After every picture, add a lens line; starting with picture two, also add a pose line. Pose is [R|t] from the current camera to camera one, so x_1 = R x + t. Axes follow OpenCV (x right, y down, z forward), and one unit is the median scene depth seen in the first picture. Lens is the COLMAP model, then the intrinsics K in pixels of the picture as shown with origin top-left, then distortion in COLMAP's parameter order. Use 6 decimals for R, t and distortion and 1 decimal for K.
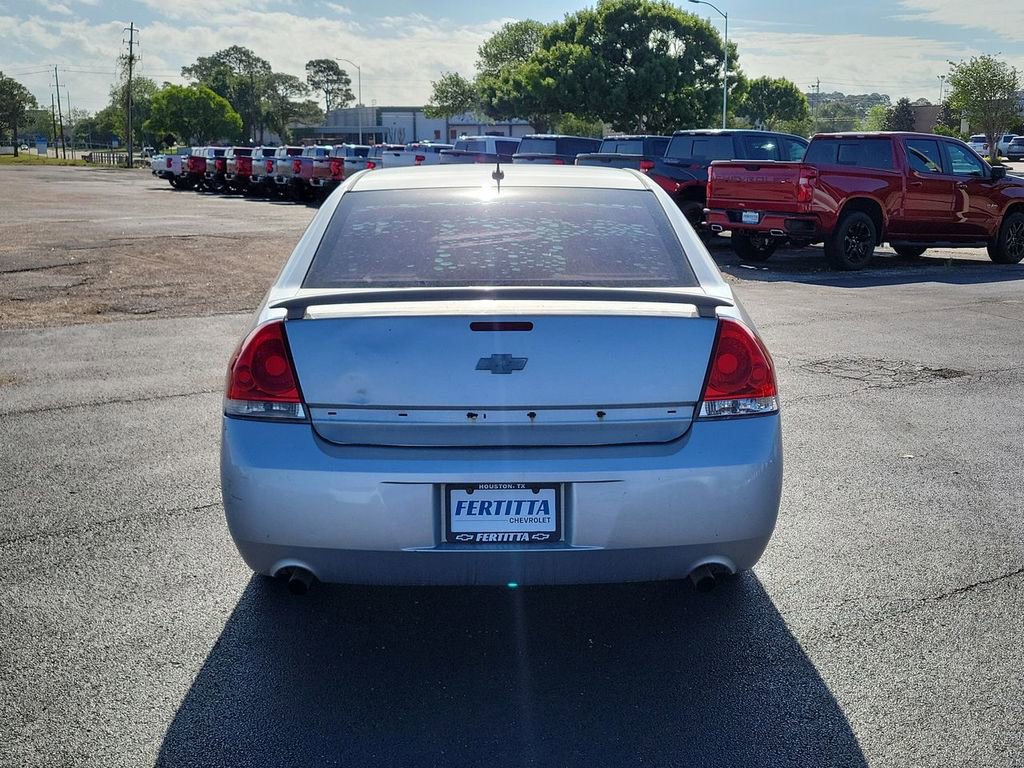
lens RADIAL K [[1205.3, 0, 507.1], [0, 1205.3, 382.7], [0, 0, 1]] dist [0.041594, 0.000000]
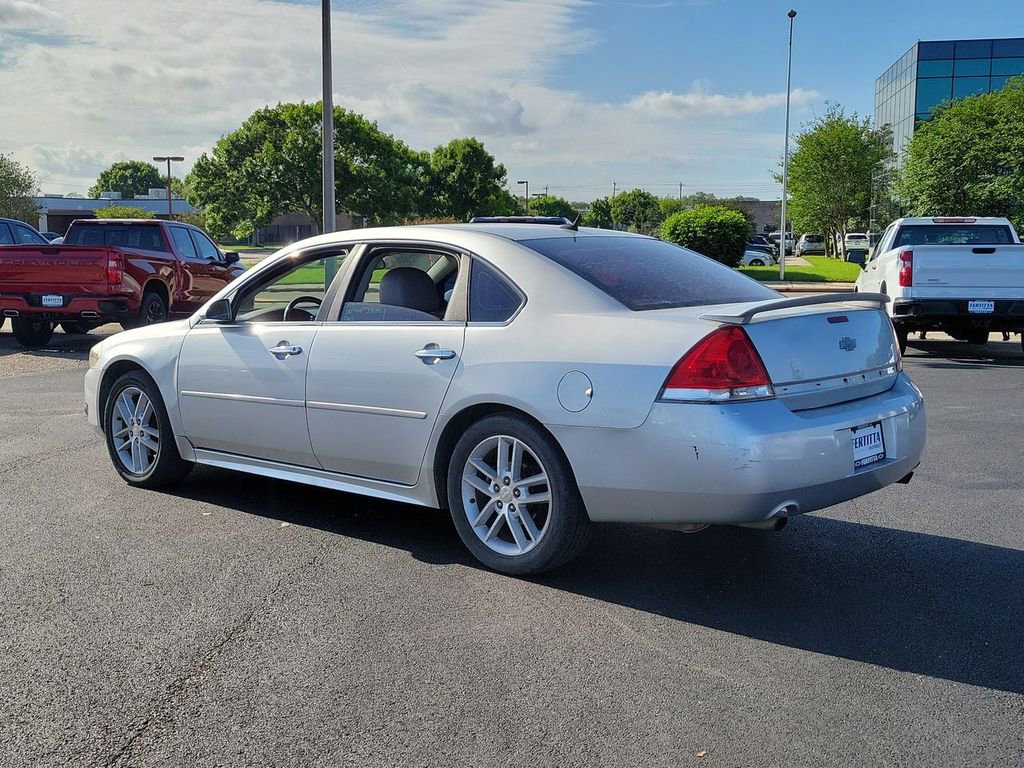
lens RADIAL K [[1205.3, 0, 509.0], [0, 1205.3, 381.2], [0, 0, 1]] dist [0.041594, 0.000000]
pose [[0.667100, -0.083052, 0.740324, -1.354878], [0.142694, 0.989611, -0.017562, -0.004177], [-0.731174, 0.117355, 0.672021, 0.311733]]
